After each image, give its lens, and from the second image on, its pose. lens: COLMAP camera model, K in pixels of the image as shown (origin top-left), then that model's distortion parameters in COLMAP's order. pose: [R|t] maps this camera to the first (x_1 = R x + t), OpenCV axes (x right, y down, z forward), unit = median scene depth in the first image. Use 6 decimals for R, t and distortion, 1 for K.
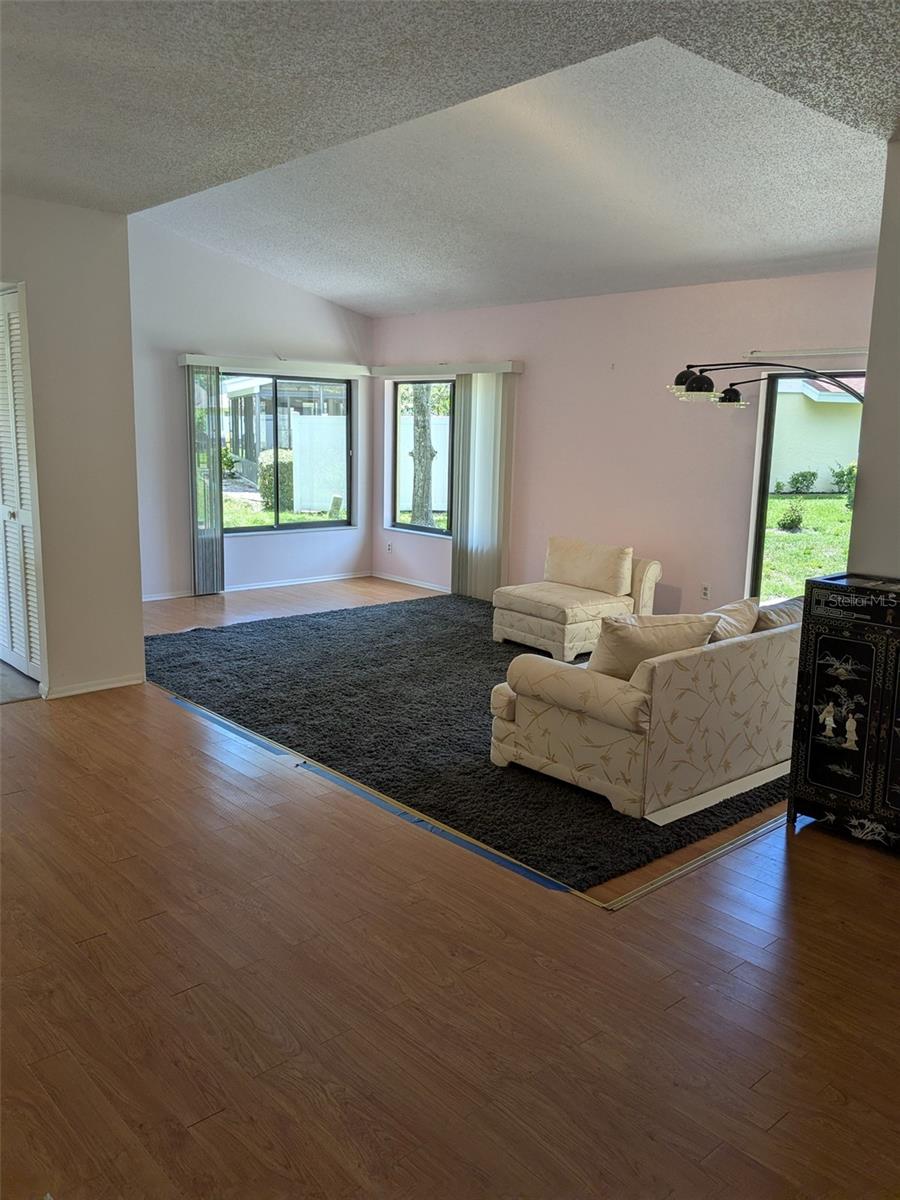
lens RADIAL K [[962.7, 0, 459.6], [0, 962.7, 591.3], [0, 0, 1]] dist [0.053143, -0.089568]
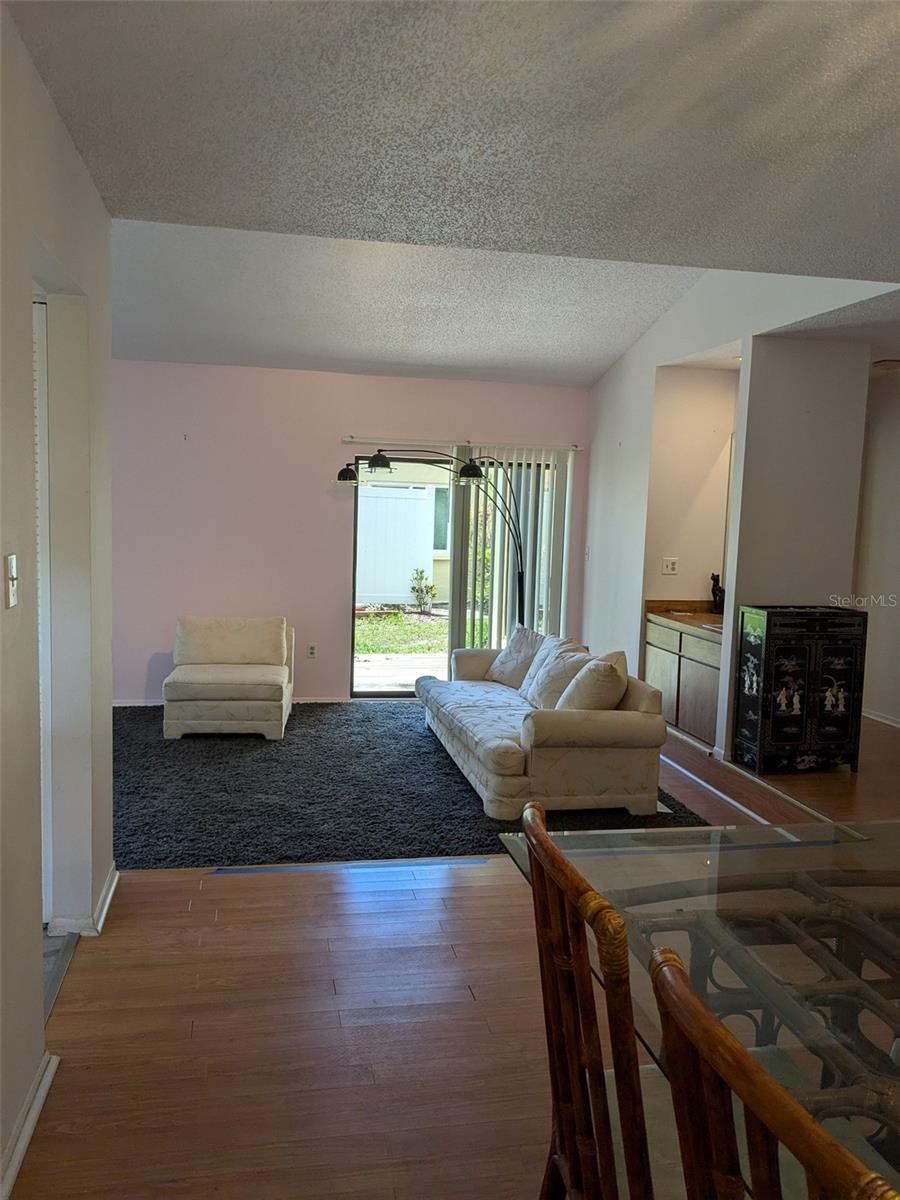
lens RADIAL K [[962.7, 0, 448.7], [0, 962.7, 601.6], [0, 0, 1]] dist [0.053143, -0.089568]
pose [[0.520523, -0.098460, 0.848152, -1.205329], [0.133001, 0.990554, 0.033367, -0.146677], [-0.843425, 0.095437, 0.528702, 0.620140]]
